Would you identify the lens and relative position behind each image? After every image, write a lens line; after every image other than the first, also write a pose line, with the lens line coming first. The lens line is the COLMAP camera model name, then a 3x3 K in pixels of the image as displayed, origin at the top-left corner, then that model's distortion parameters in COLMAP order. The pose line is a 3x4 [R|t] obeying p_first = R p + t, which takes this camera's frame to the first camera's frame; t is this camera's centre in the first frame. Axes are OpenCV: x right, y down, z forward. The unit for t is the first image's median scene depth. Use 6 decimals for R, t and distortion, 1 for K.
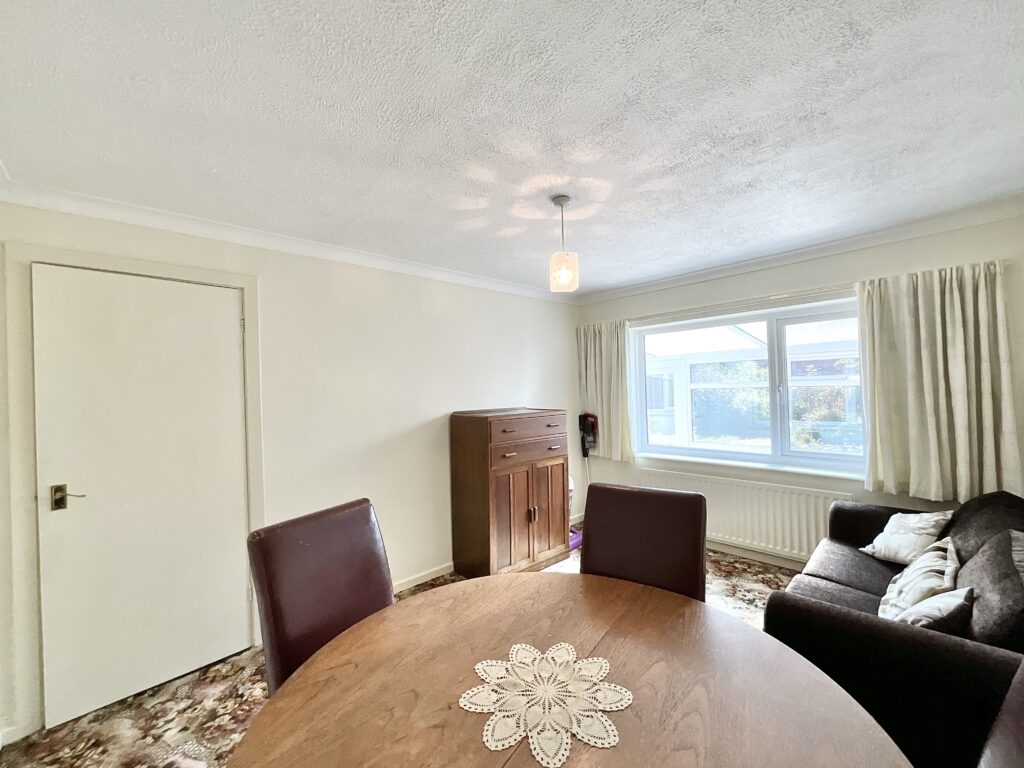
lens RADIAL K [[414.0, 0, 512.0], [0, 414.0, 384.0], [0, 0, 1]] dist [0.000481, 0.000008]
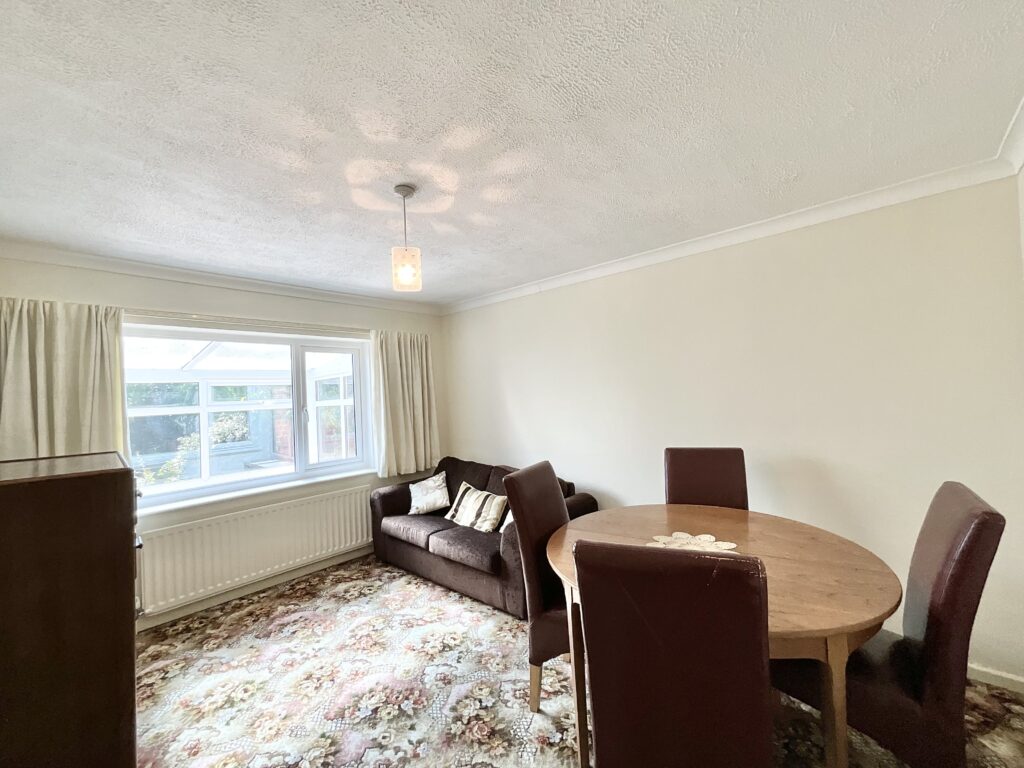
lens RADIAL K [[414.0, 0, 512.0], [0, 414.0, 384.0], [0, 0, 1]] dist [0.000481, 0.000008]
pose [[-0.066315, 0.051017, 0.996494, -0.561236], [0.035612, 0.998177, -0.048734, 0.021919], [-0.997163, 0.032255, -0.068011, 0.609345]]
